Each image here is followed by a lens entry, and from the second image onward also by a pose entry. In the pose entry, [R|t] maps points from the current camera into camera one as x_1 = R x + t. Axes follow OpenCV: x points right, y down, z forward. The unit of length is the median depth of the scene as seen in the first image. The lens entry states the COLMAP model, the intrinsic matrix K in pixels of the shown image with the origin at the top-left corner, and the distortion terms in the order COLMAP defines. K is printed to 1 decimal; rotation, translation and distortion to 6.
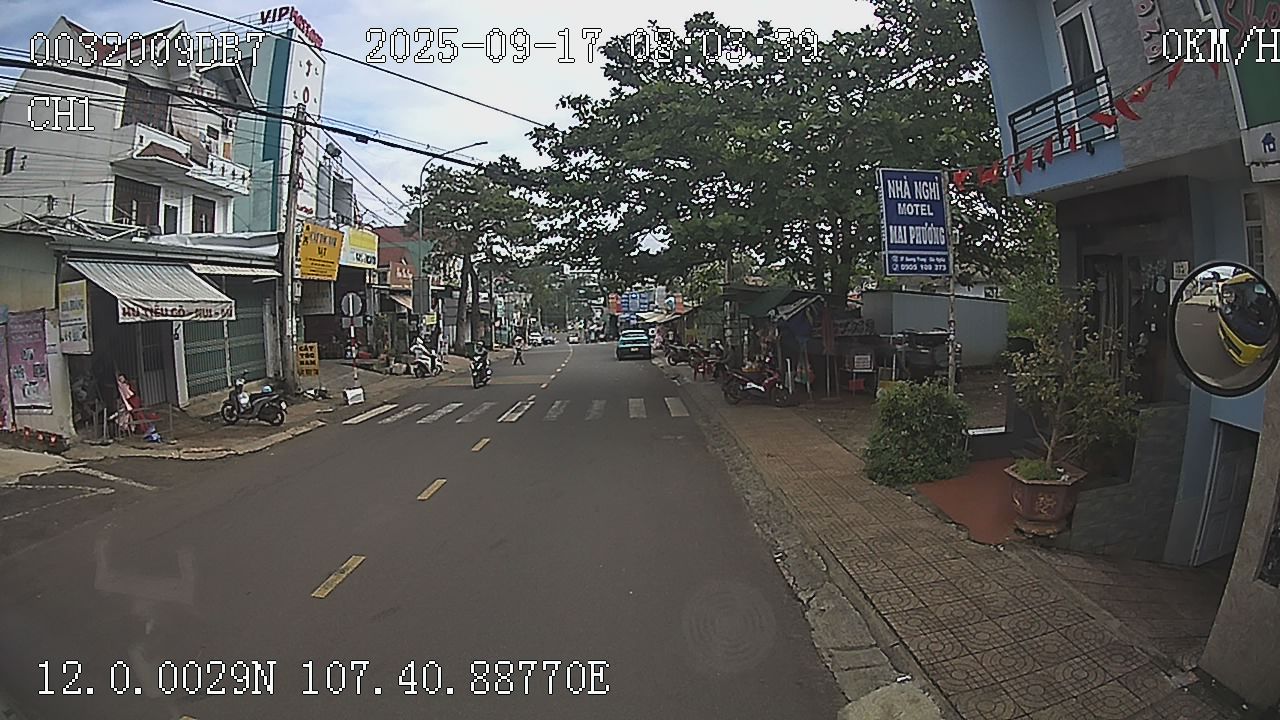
lens RADIAL K [[803.7, 0, 614.4], [0, 803.7, 360.2], [0, 0, 1]] dist [-0.348665, 0.089396]
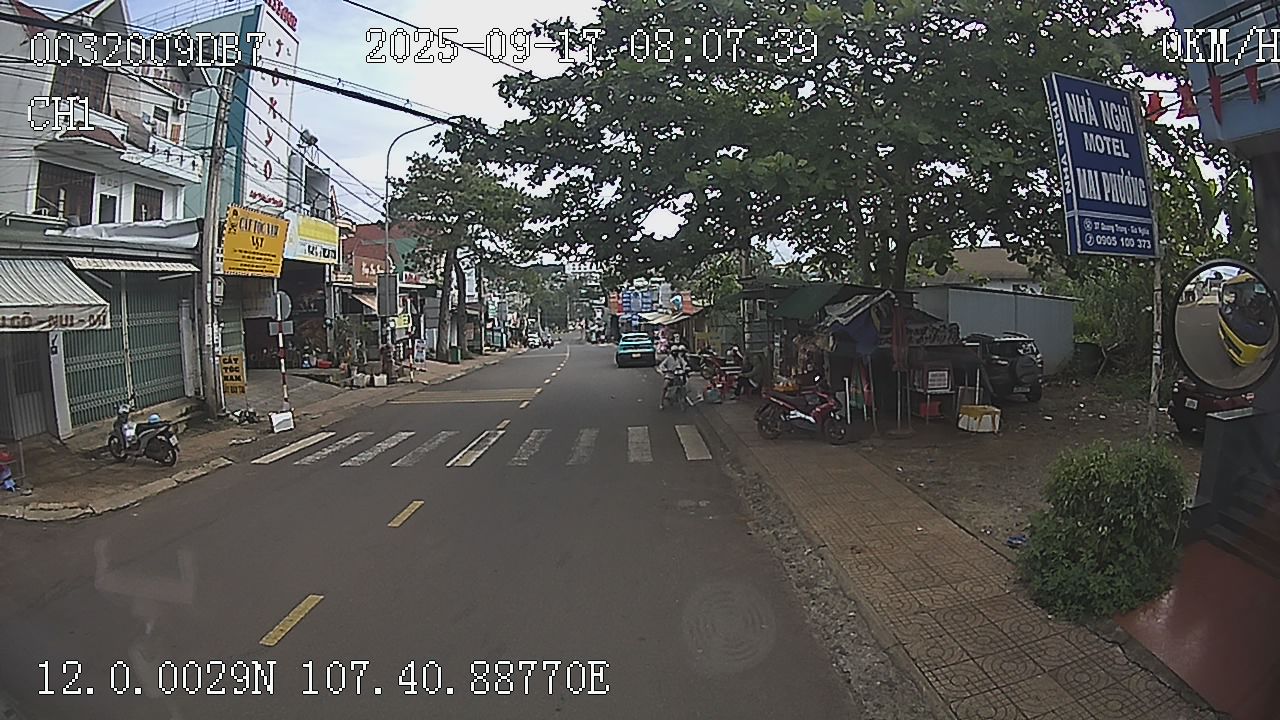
lens RADIAL K [[803.7, 0, 614.4], [0, 803.7, 360.2], [0, 0, 1]] dist [-0.348665, 0.089396]
pose [[0.999990, -0.003287, -0.003110, 0.006480], [0.003288, 0.999995, 0.000337, -0.014695], [0.003109, -0.000347, 0.999995, 0.219316]]
